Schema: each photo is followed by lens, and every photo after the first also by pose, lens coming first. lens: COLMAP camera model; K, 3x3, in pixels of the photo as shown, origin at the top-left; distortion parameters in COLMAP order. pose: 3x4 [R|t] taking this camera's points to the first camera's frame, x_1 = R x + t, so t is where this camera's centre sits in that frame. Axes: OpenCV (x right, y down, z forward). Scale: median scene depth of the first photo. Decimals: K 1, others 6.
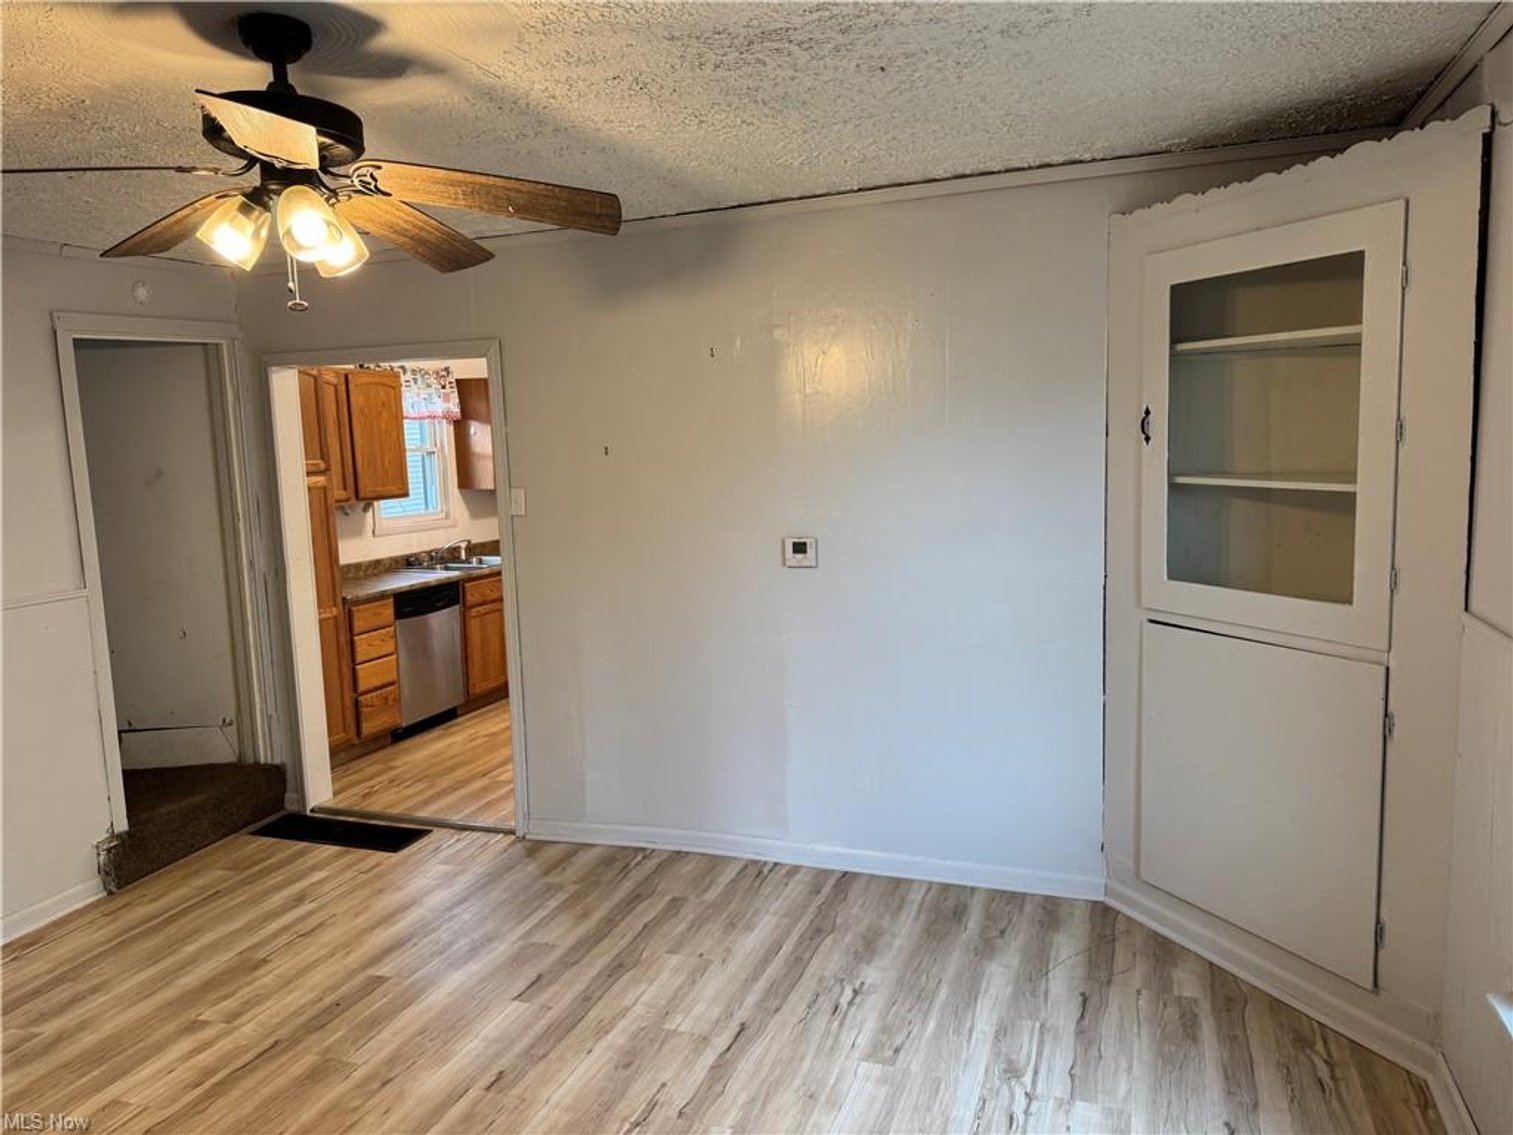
lens RADIAL K [[1056.9, 0, 748.8], [0, 1056.9, 562.7], [0, 0, 1]] dist [0.122930, -0.178713]
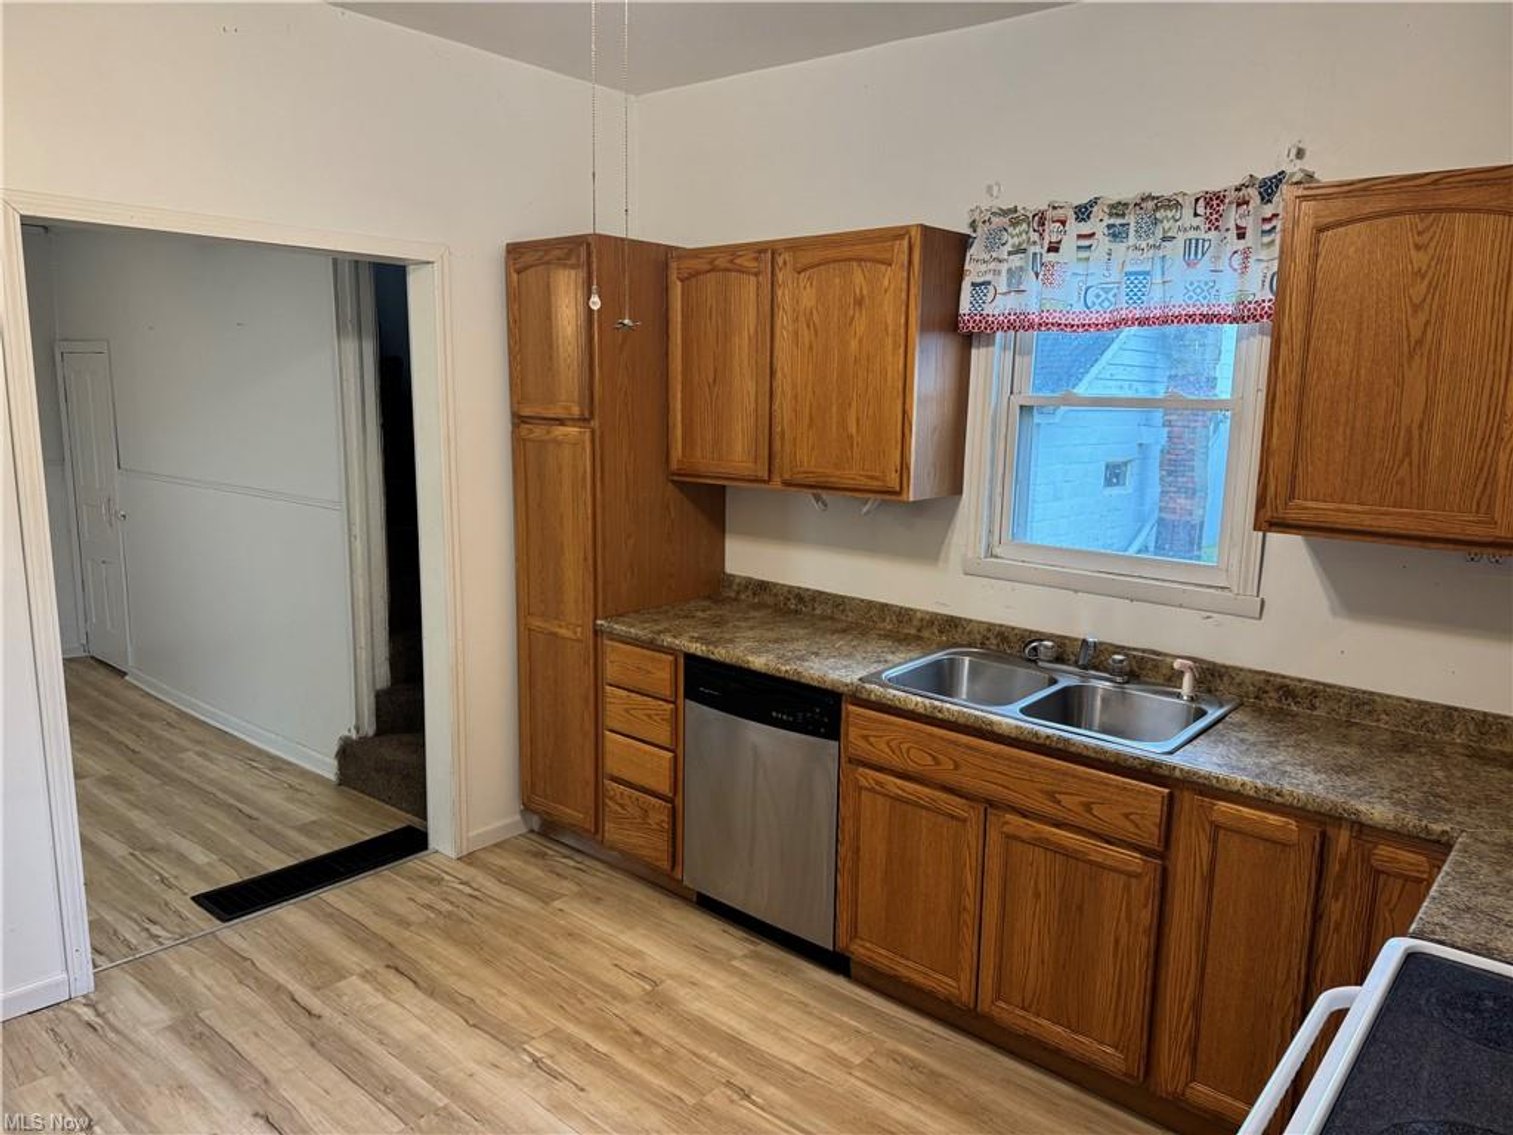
lens RADIAL K [[1056.9, 0, 748.8], [0, 1056.9, 562.7], [0, 0, 1]] dist [0.122930, -0.178713]
pose [[-0.351493, 0.172707, -0.920122, 0.143909], [-0.121563, 0.966096, 0.227774, -0.133609], [0.928264, 0.191914, -0.318581, 1.099289]]
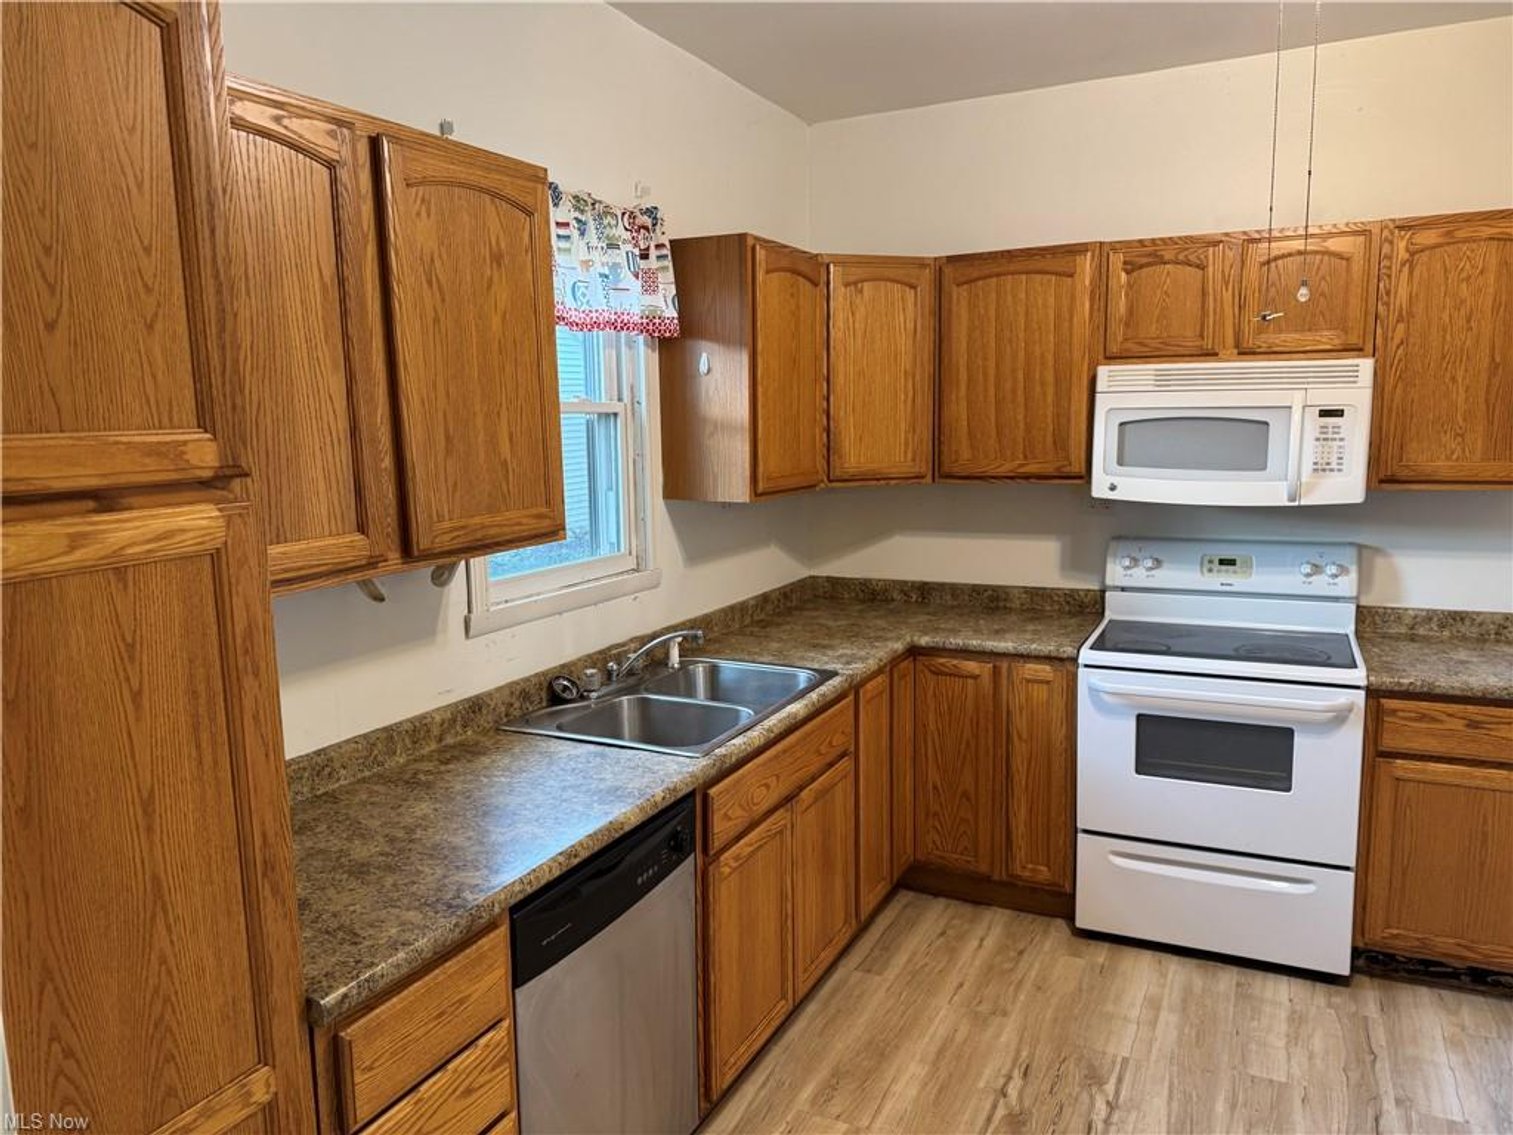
lens RADIAL K [[1056.9, 0, 748.8], [0, 1056.9, 562.7], [0, 0, 1]] dist [0.122930, -0.178713]
pose [[0.993715, 0.030740, -0.107640, -0.221056], [-0.028154, 0.999279, 0.025459, -0.064398], [0.108345, -0.022268, 0.993864, 0.664179]]
